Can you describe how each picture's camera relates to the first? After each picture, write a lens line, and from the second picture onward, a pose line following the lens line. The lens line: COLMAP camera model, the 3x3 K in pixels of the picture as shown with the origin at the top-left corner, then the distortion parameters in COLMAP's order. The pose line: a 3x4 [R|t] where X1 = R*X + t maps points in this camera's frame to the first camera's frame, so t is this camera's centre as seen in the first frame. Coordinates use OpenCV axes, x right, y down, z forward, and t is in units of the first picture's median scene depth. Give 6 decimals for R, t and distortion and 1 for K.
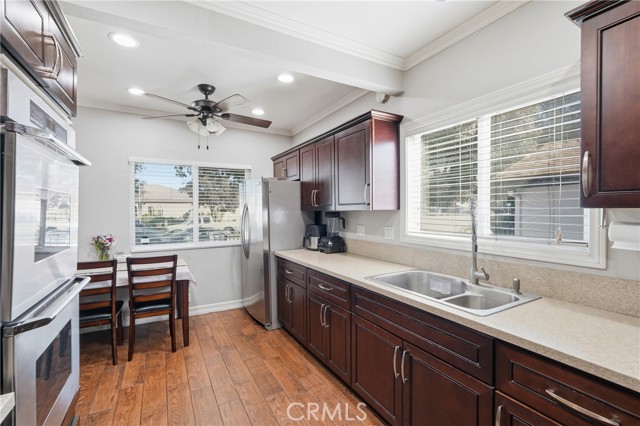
lens RADIAL K [[289.9, 0, 321.5], [0, 289.9, 214.0], [0, 0, 1]] dist [-0.013163, 0.007942]
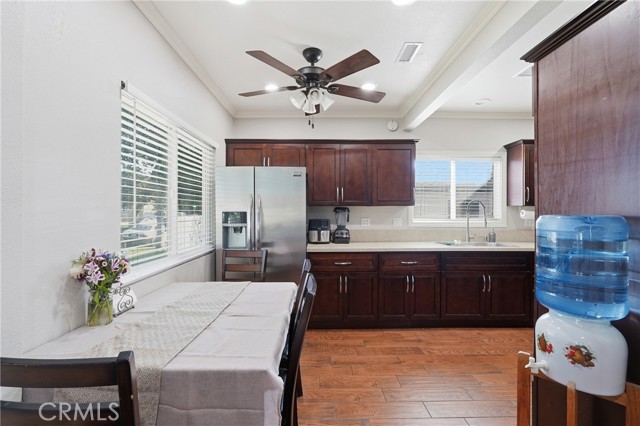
lens RADIAL K [[289.9, 0, 323.3], [0, 289.9, 210.9], [0, 0, 1]] dist [-0.013163, 0.007942]
pose [[0.460547, 0.006524, 0.887611, -1.203966], [0.002152, 0.999962, -0.008467, 0.021088], [-0.887633, 0.005810, 0.460515, 0.648465]]
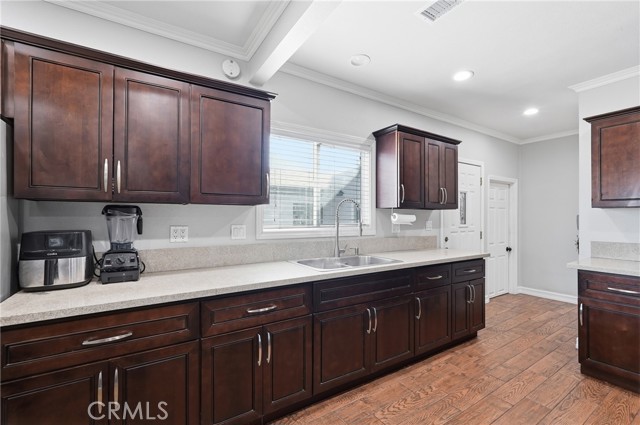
lens RADIAL K [[289.9, 0, 325.7], [0, 289.9, 215.6], [0, 0, 1]] dist [-0.013163, 0.007942]
pose [[-0.079521, 0.005132, 0.996820, -0.636305], [0.003276, 0.999983, -0.004887, 0.021666], [-0.996828, 0.002877, -0.079536, 0.794160]]
